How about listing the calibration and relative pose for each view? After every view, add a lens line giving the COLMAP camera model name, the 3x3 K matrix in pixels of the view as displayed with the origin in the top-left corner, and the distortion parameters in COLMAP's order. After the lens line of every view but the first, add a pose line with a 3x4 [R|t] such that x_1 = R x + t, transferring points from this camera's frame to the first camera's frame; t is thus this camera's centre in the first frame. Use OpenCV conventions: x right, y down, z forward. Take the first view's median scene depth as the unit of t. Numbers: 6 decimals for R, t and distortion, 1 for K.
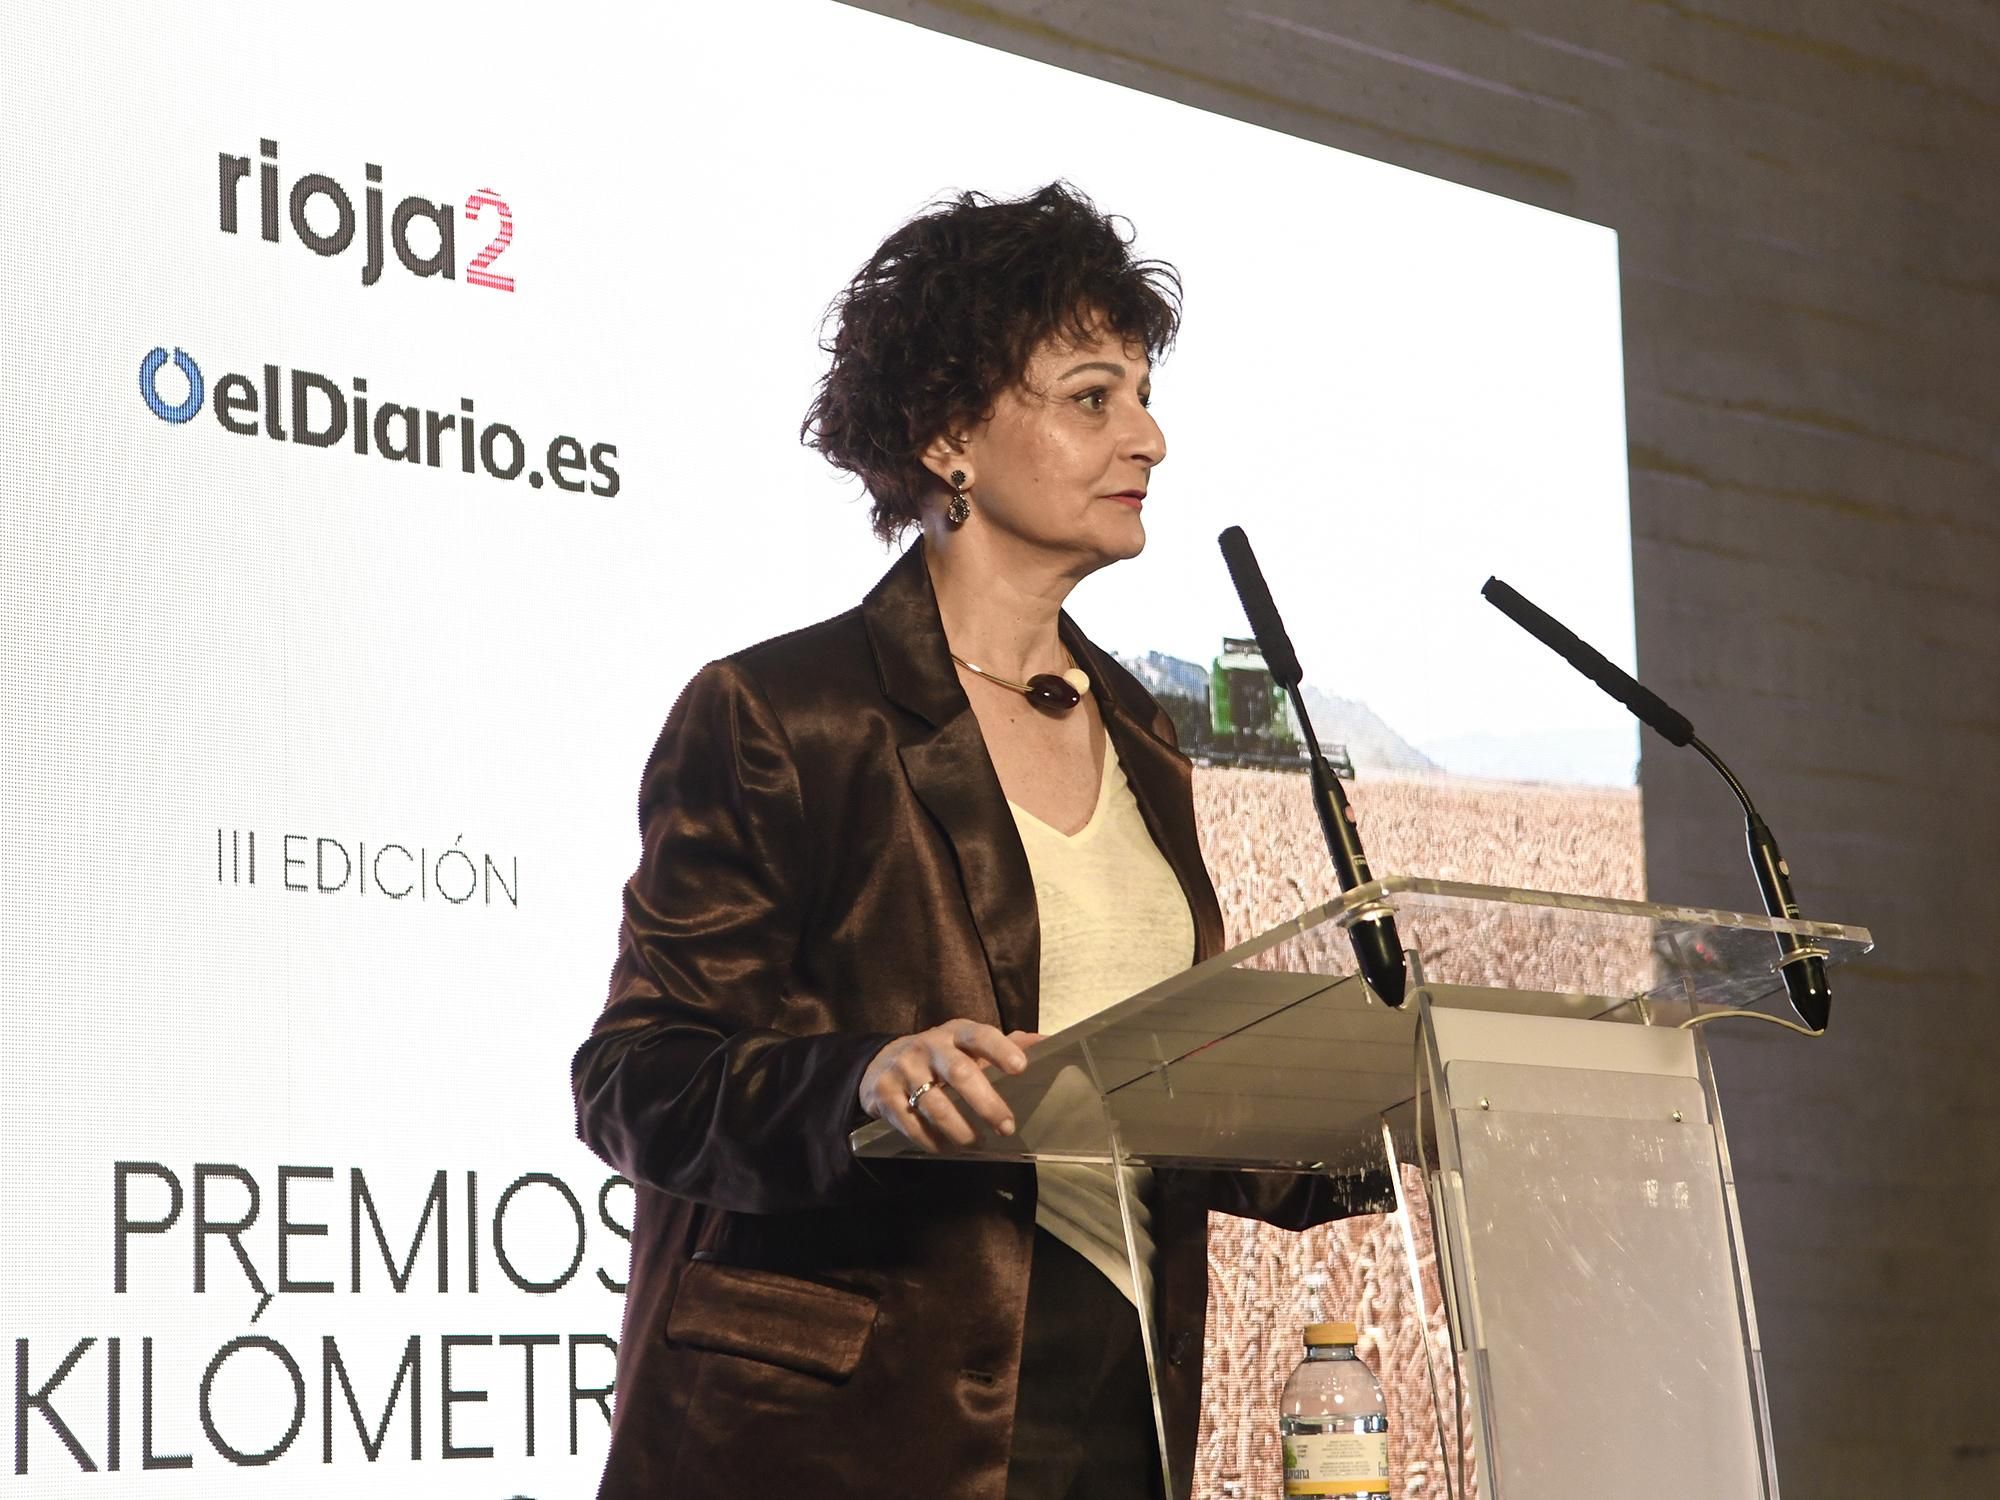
lens RADIAL K [[5476.9, 0, 1006.1], [0, 5476.9, 730.1], [0, 0, 1]] dist [0.187945, 0.000000]
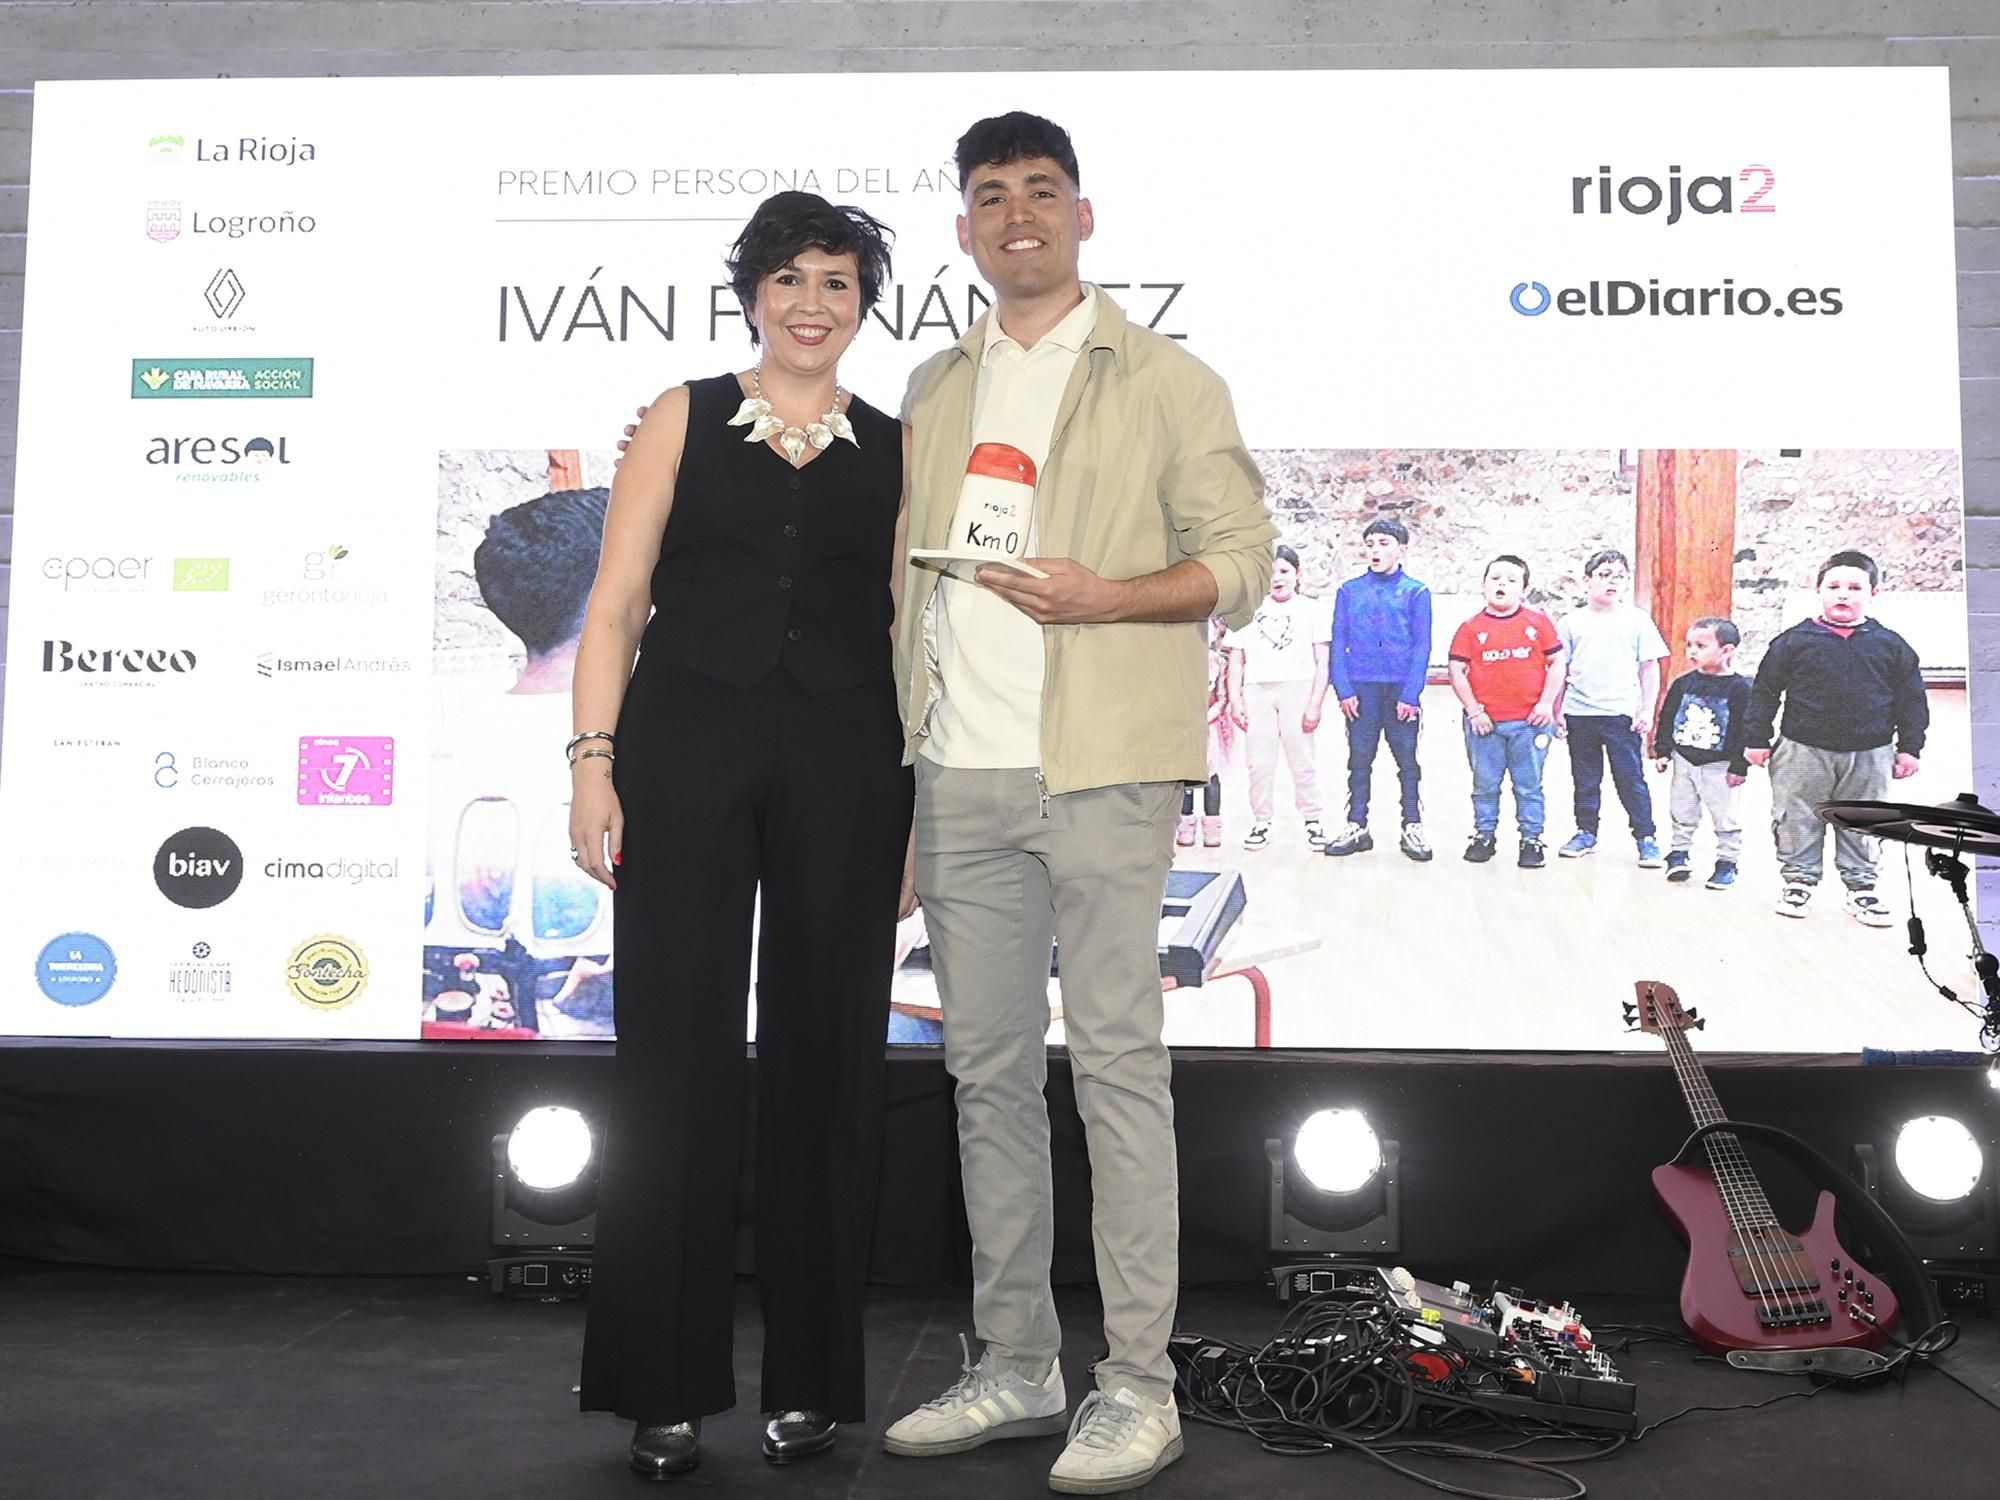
lens RADIAL K [[2497.6, 0, 1049.0], [0, 2497.6, 612.4], [0, 0, 1]] dist [0.001189, 0.000000]
pose [[0.588686, -0.052998, -0.806623, 0.698477], [0.082193, 0.996601, -0.005495, 0.060073], [0.804173, -0.063064, 0.591041, 0.503338]]
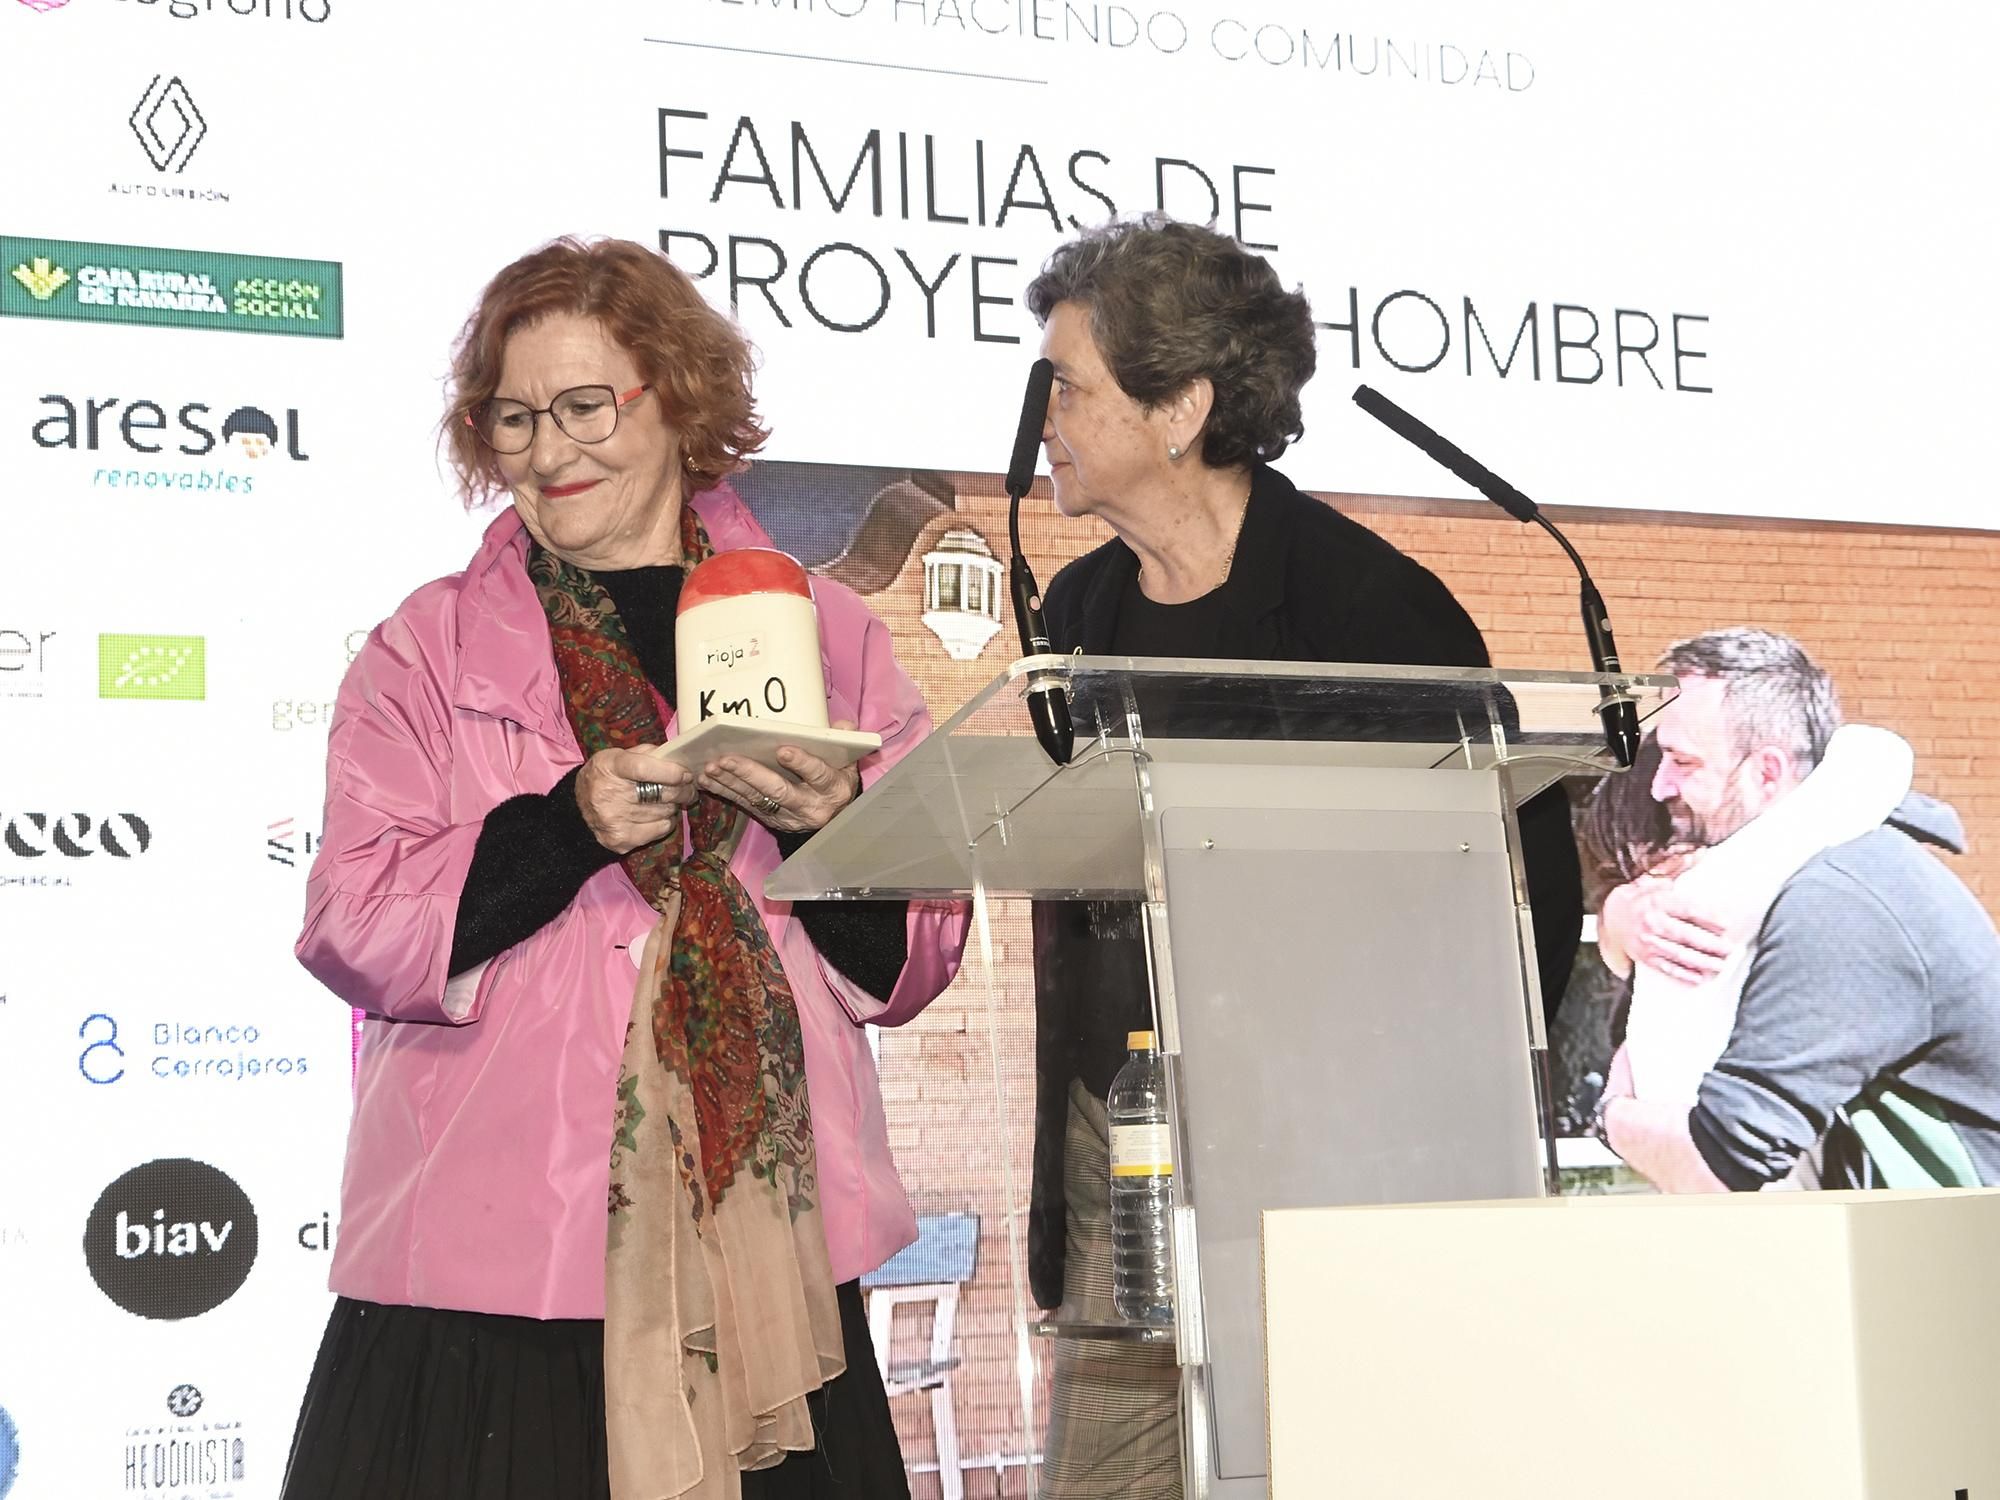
lens RADIAL K [[4445.7, 0, 1065.4], [0, 4445.7, 627.8], [0, 0, 1]] dist [0.176374, 0.000000]
pose [[0.931372, -0.045189, -0.361253, 0.231399], [0.053498, 0.998483, 0.013026, 0.004931], [0.360116, -0.031458, 0.932377, 0.056816]]
